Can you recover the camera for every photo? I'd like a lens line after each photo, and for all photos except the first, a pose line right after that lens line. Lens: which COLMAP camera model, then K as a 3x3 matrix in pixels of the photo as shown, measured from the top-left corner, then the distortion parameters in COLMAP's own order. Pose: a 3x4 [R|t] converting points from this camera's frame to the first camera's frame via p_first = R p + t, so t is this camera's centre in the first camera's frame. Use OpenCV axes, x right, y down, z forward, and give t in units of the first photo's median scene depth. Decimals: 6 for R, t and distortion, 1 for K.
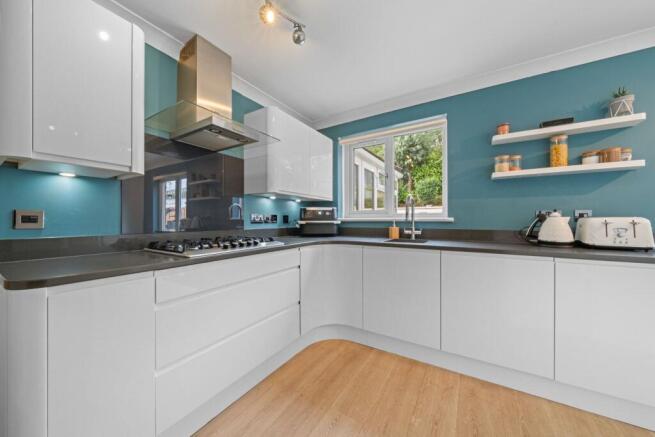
lens RADIAL K [[231.5, 0, 326.2], [0, 231.5, 221.6], [0, 0, 1]] dist [0.001264, -0.000526]
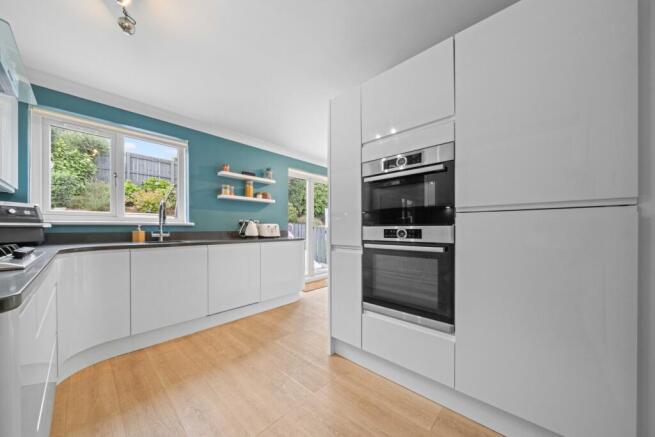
lens RADIAL K [[231.5, 0, 328.7], [0, 231.5, 230.8], [0, 0, 1]] dist [0.001264, -0.000526]
pose [[0.187618, -0.008655, 0.982204, -0.682456], [0.008568, 0.999938, 0.007175, 0.029610], [-0.982205, 0.007069, 0.187680, 0.003896]]
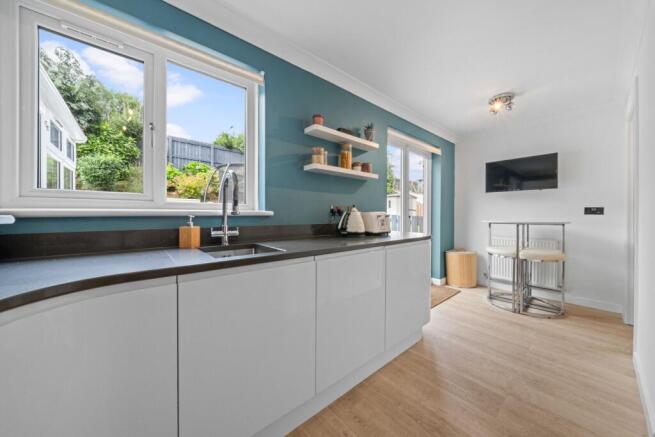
lens RADIAL K [[231.5, 0, 325.0], [0, 231.5, 216.2], [0, 0, 1]] dist [0.001264, -0.000526]
pose [[0.306177, -0.006716, 0.951951, -0.158188], [0.005688, 0.999970, 0.005226, -0.001658], [-0.951958, 0.003815, 0.306206, 0.677596]]
